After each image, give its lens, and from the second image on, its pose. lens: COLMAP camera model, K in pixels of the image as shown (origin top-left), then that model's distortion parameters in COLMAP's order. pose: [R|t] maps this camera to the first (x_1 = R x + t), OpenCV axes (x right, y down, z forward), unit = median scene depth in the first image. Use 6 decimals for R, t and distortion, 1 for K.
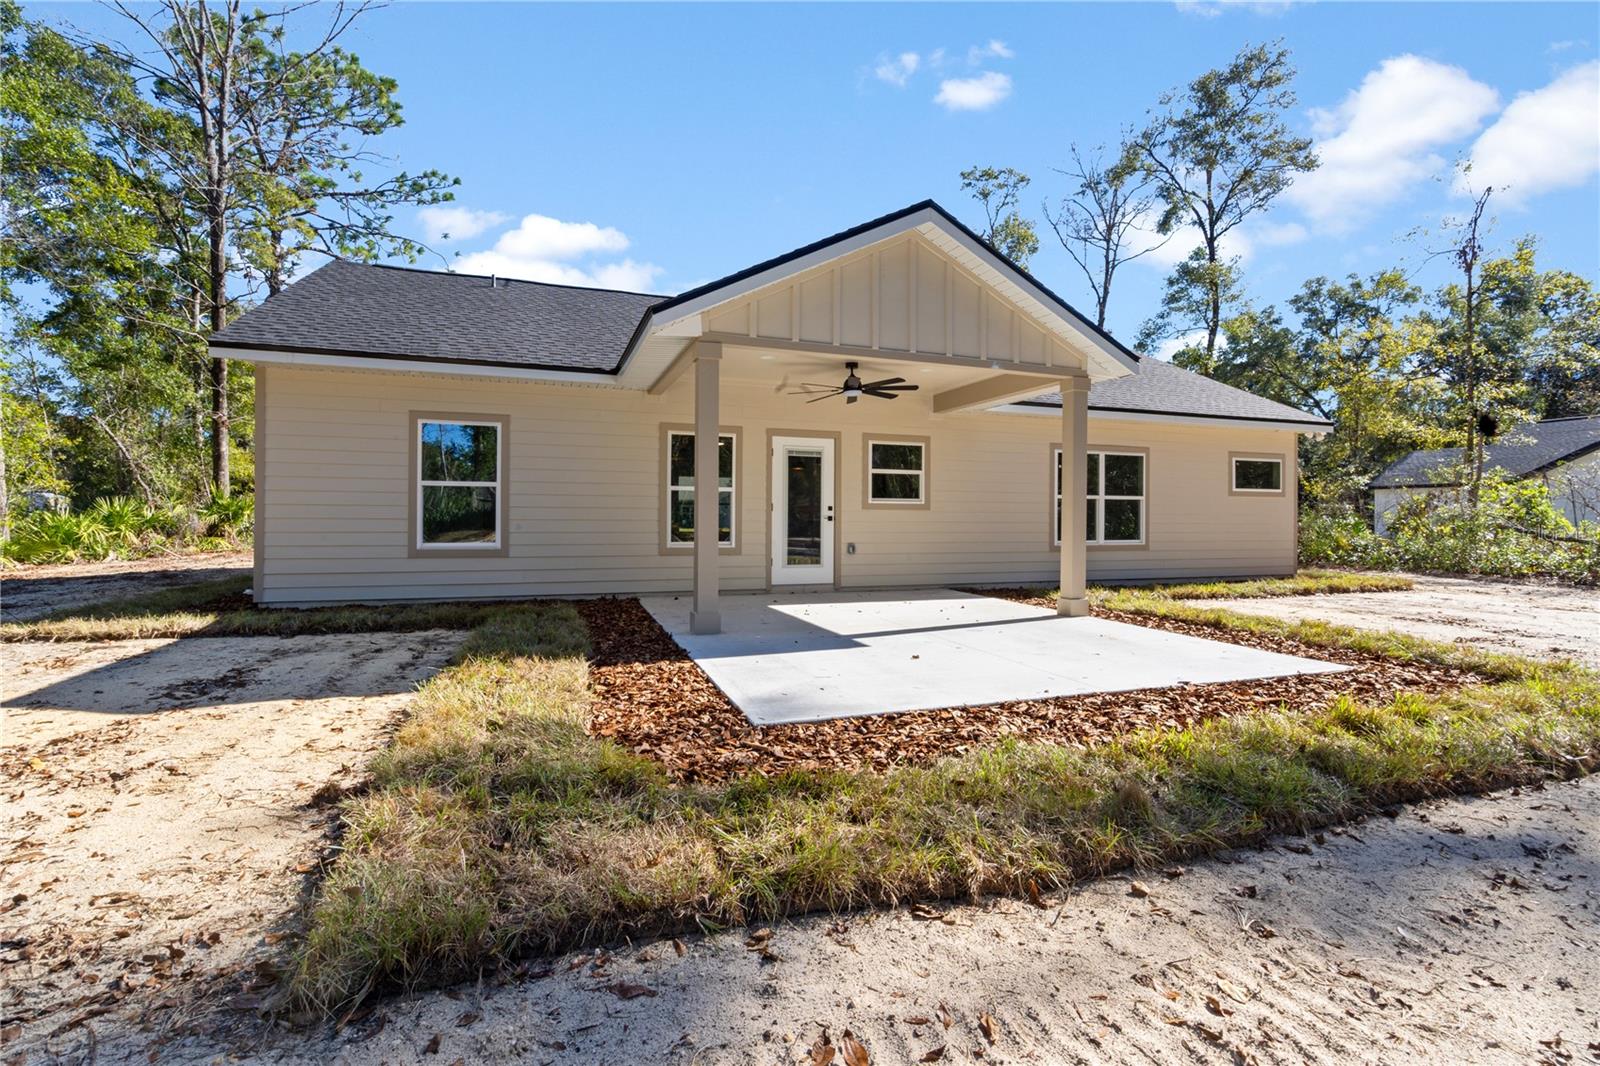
lens RADIAL K [[713.2, 0, 797.2], [0, 713.2, 525.0], [0, 0, 1]] dist [-0.007261, 0.000899]
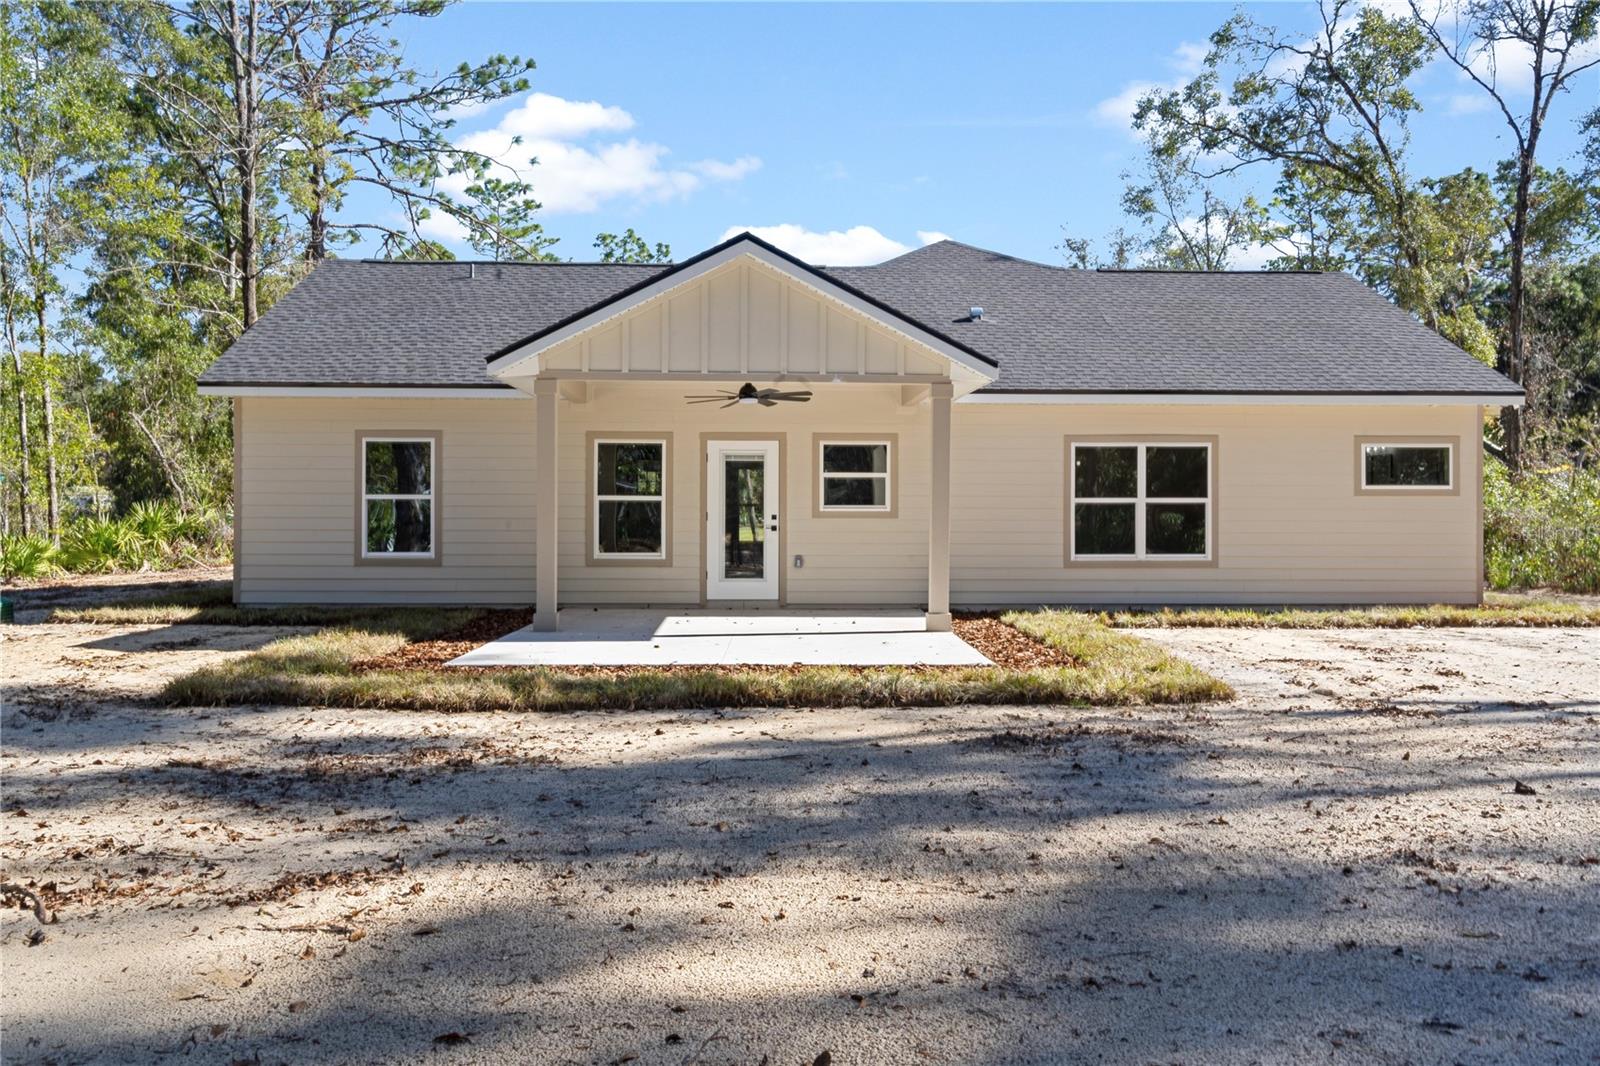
lens RADIAL K [[1254.0, 0, 802.1], [0, 1254.0, 533.2], [0, 0, 1]] dist [-0.000553, -0.006543]
pose [[0.956181, 0.000923, -0.292773, 0.438429], [0.000362, 0.999991, 0.004336, -0.007843], [0.292775, -0.004252, 0.956172, -0.414731]]
